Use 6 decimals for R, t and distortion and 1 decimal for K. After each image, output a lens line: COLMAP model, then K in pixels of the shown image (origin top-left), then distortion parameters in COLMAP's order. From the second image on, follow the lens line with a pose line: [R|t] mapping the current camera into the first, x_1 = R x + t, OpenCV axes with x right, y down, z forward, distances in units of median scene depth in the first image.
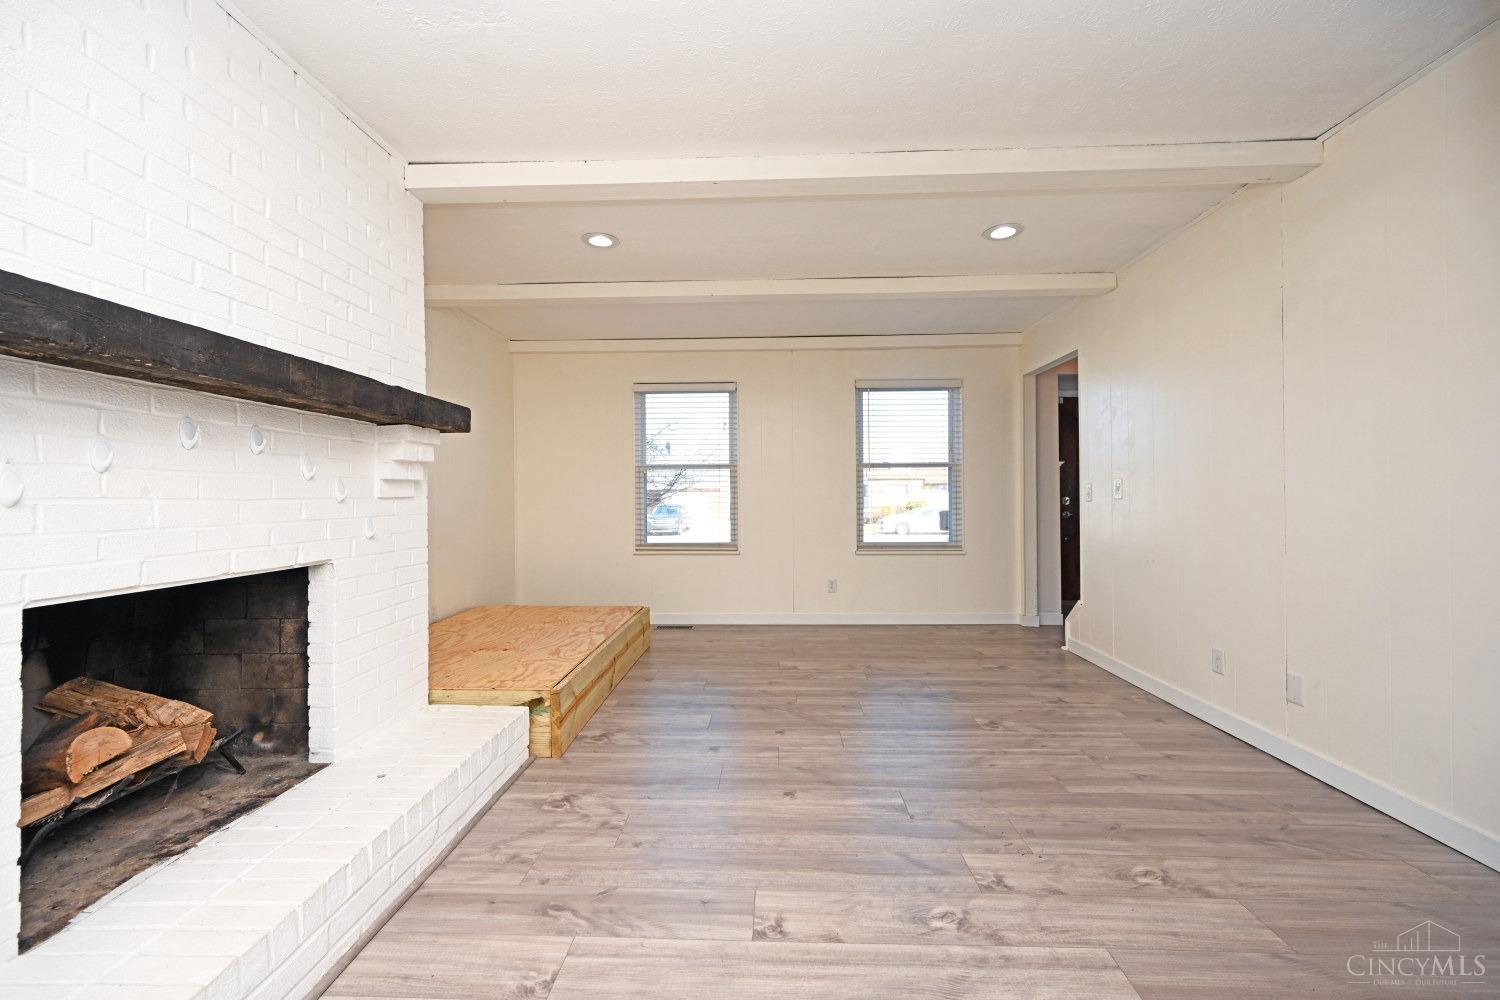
lens RADIAL K [[588.0, 0, 748.4], [0, 588.0, 496.1], [0, 0, 1]] dist [0.001855, 0.000064]
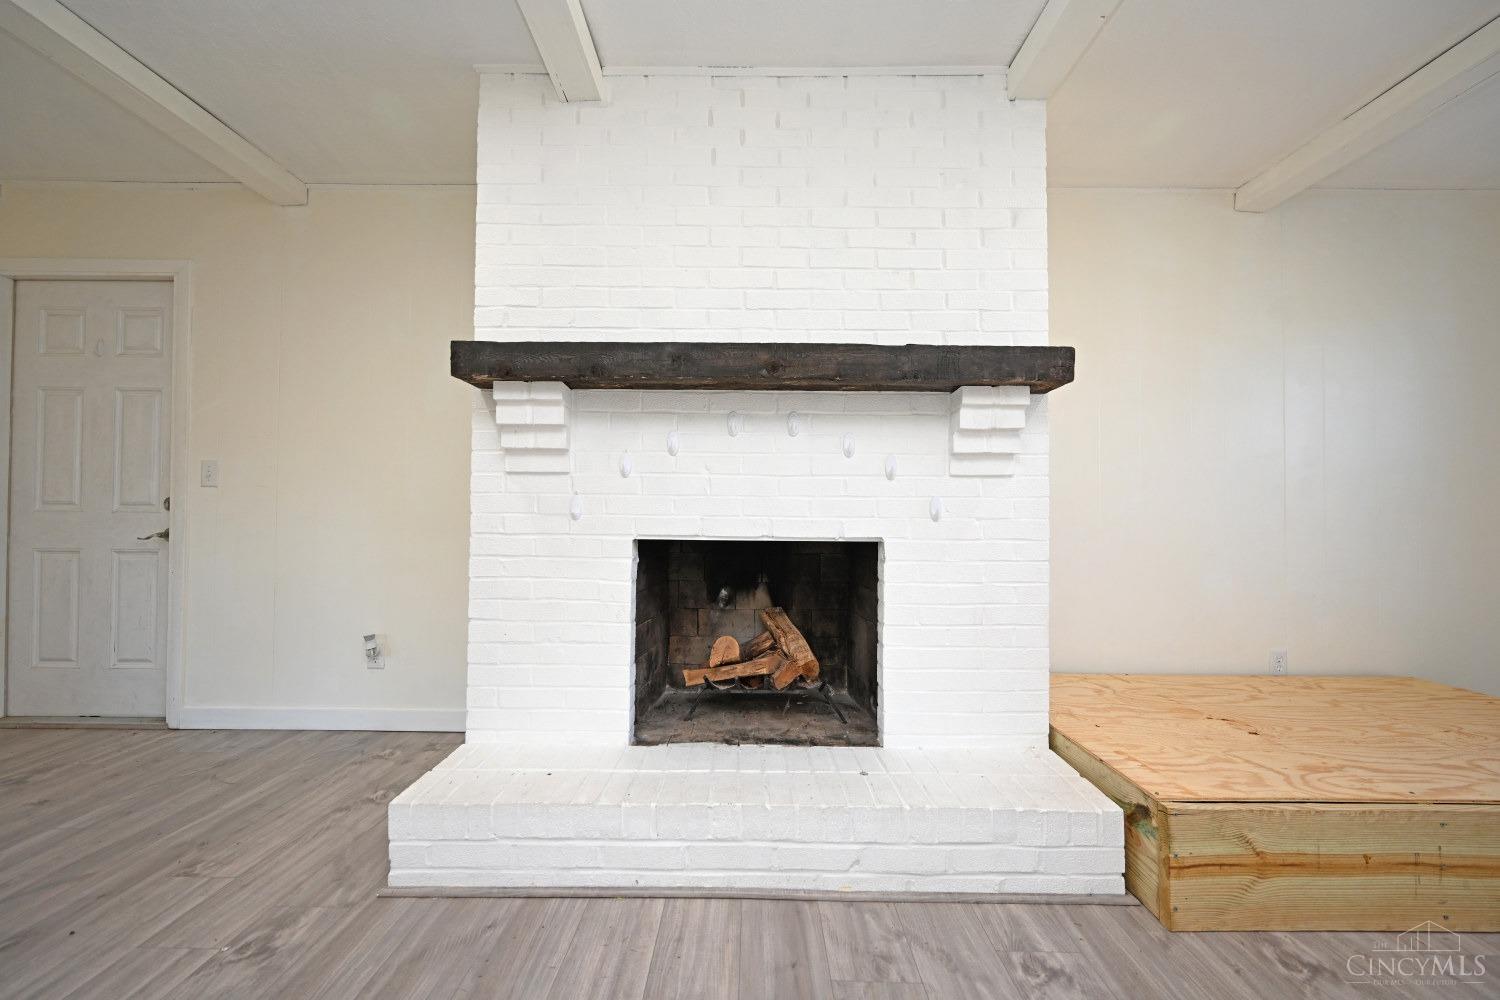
lens RADIAL K [[647.1, 0, 749.9], [0, 647.1, 503.4], [0, 0, 1]] dist [0.001410, 0.000072]
pose [[0.032369, -0.010247, -0.999423, 0.373279], [-0.005750, 0.999929, -0.010438, 0.063879], [0.999459, 0.006084, 0.032308, 0.764902]]
